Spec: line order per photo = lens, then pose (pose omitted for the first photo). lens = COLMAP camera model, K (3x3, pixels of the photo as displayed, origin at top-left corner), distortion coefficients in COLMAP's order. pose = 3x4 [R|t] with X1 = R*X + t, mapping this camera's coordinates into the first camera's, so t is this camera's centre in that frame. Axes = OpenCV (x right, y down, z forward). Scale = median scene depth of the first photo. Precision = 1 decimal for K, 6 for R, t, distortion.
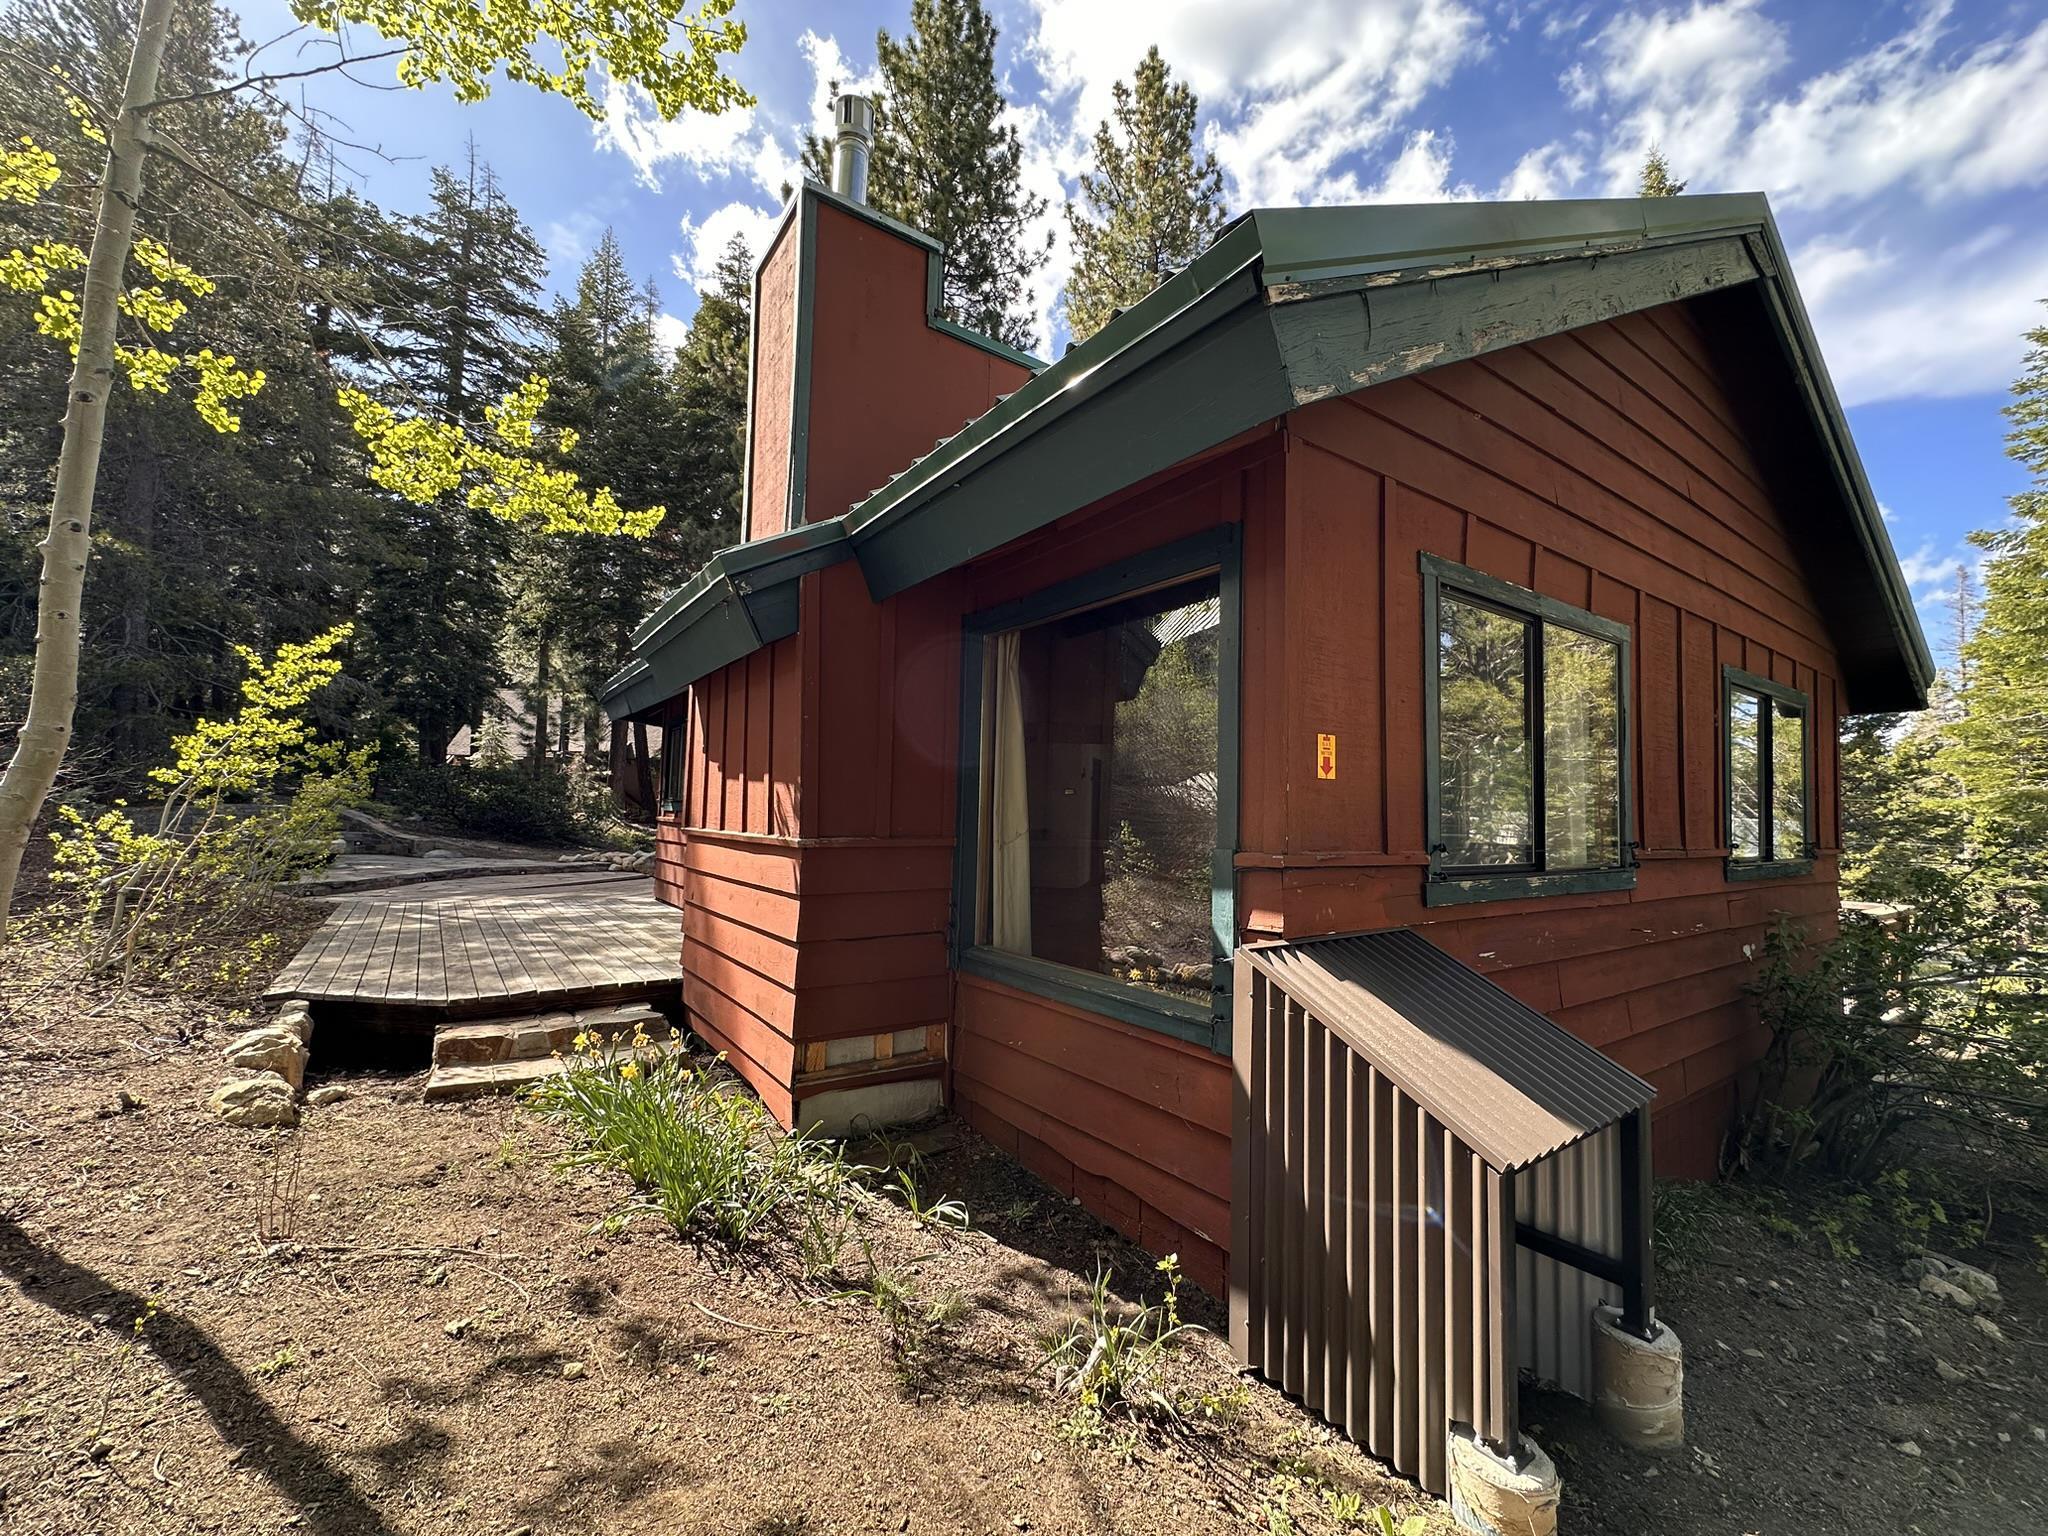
lens RADIAL K [[827.9, 0, 1024.0], [0, 827.9, 768.0], [0, 0, 1]] dist [-0.000328, 0.000102]
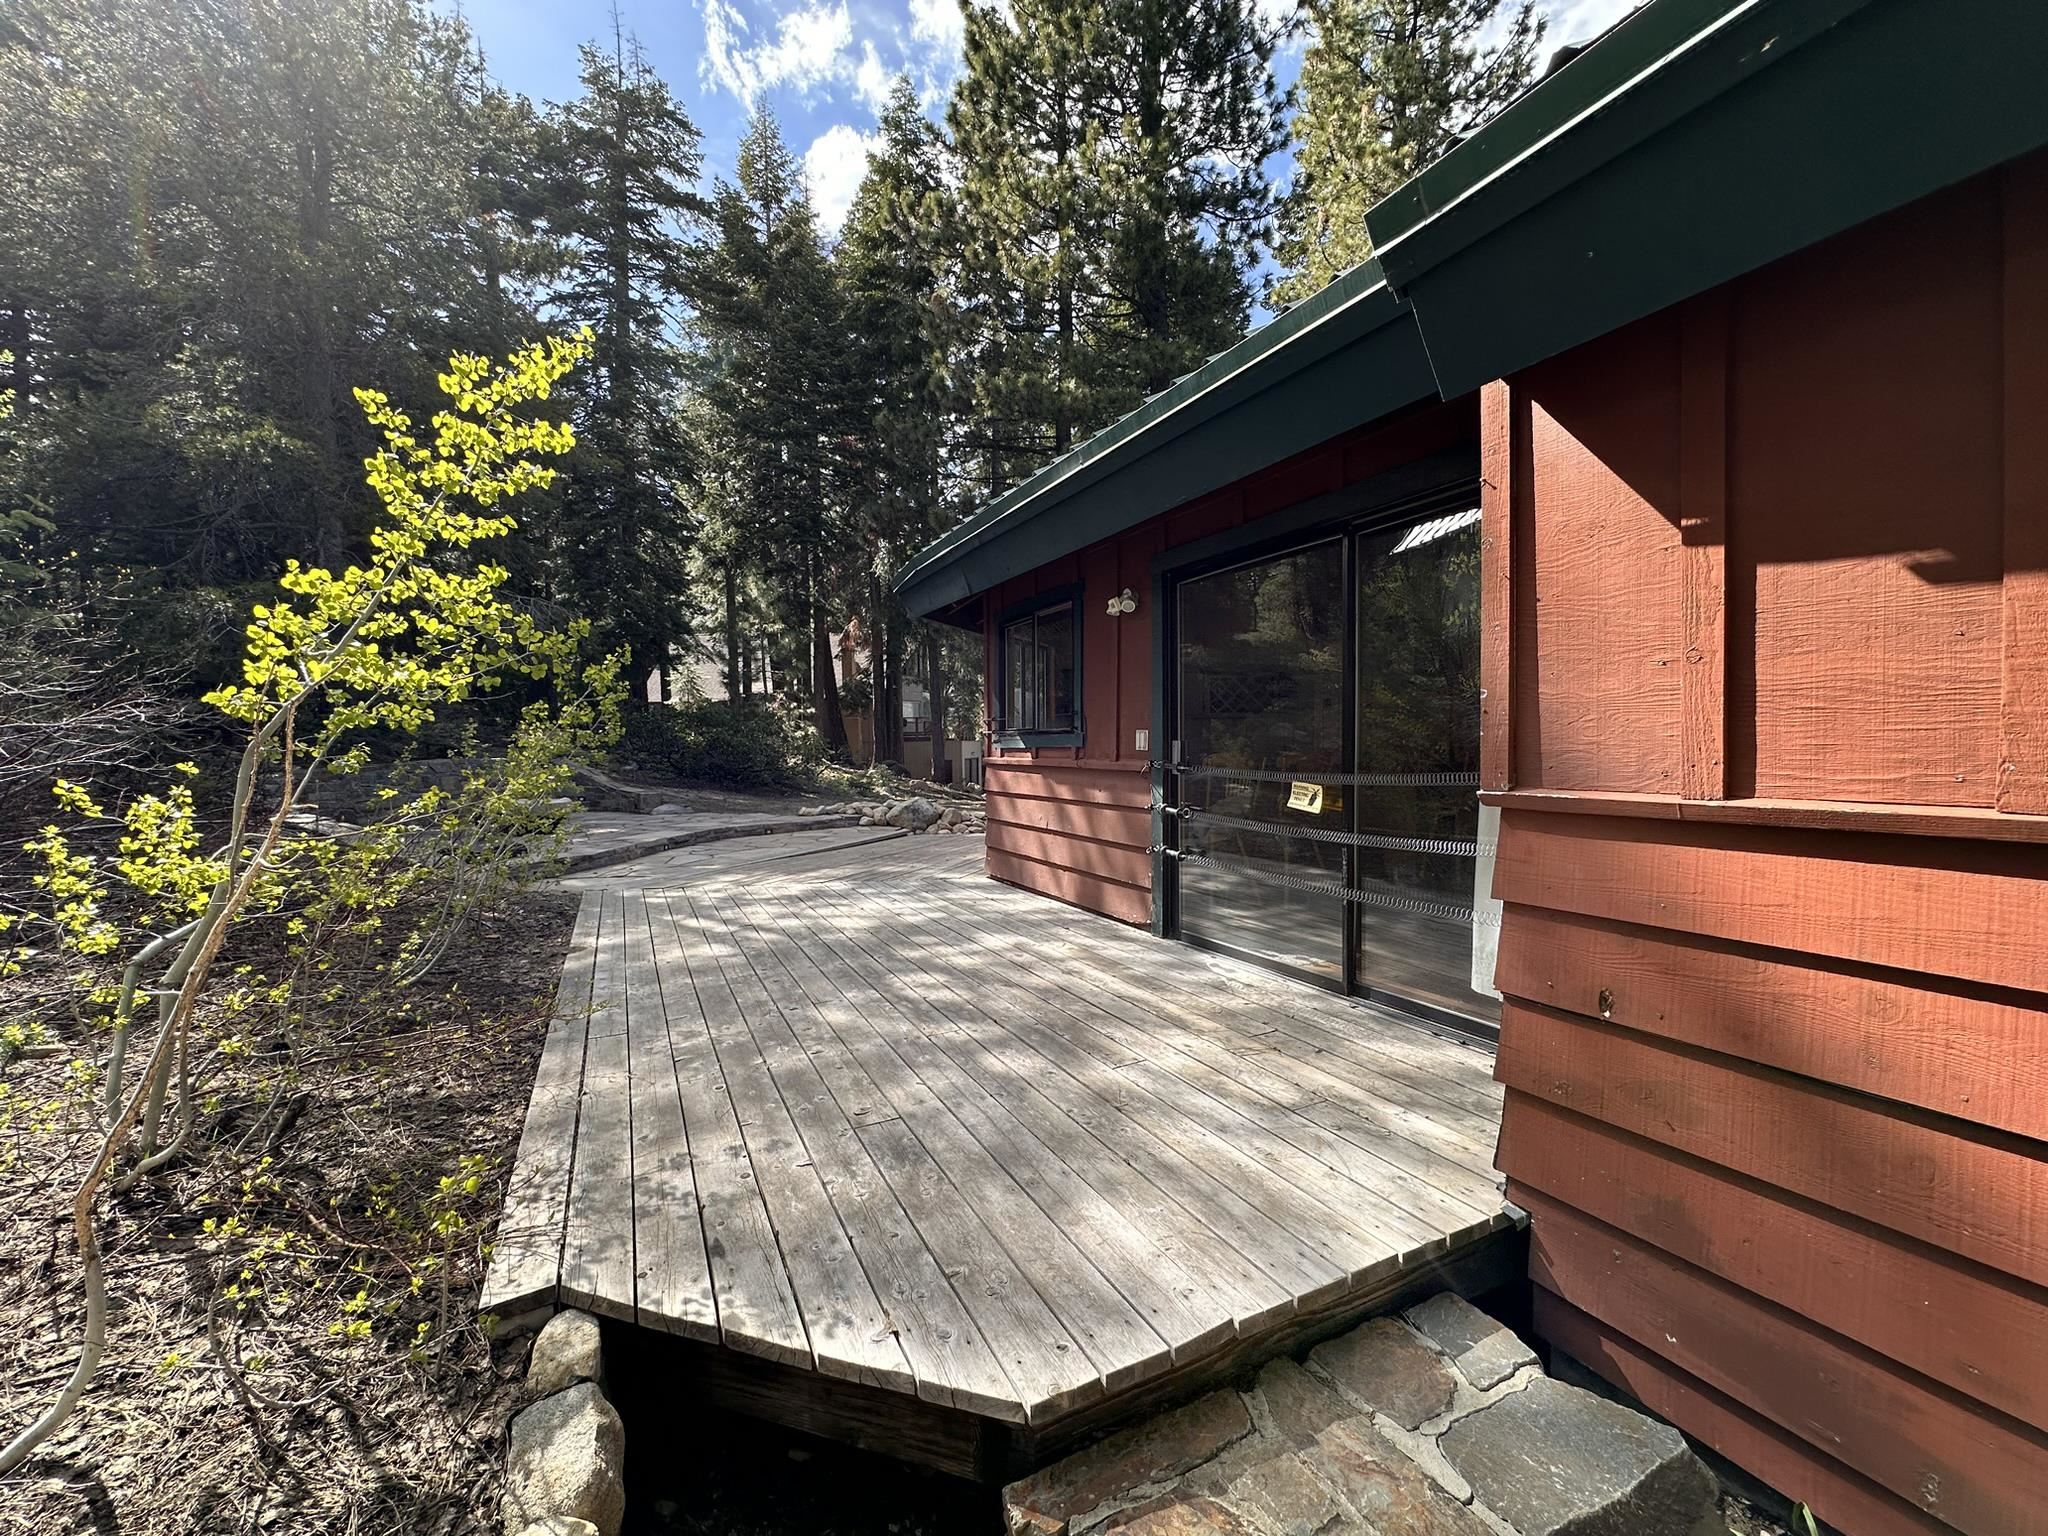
lens RADIAL K [[827.9, 0, 1024.0], [0, 827.9, 768.0], [0, 0, 1]] dist [-0.000328, 0.000102]
pose [[0.985140, -0.031910, -0.168765, -0.115535], [0.046299, 0.995555, 0.082022, 0.005104], [0.165397, -0.088617, 0.982238, 0.131548]]
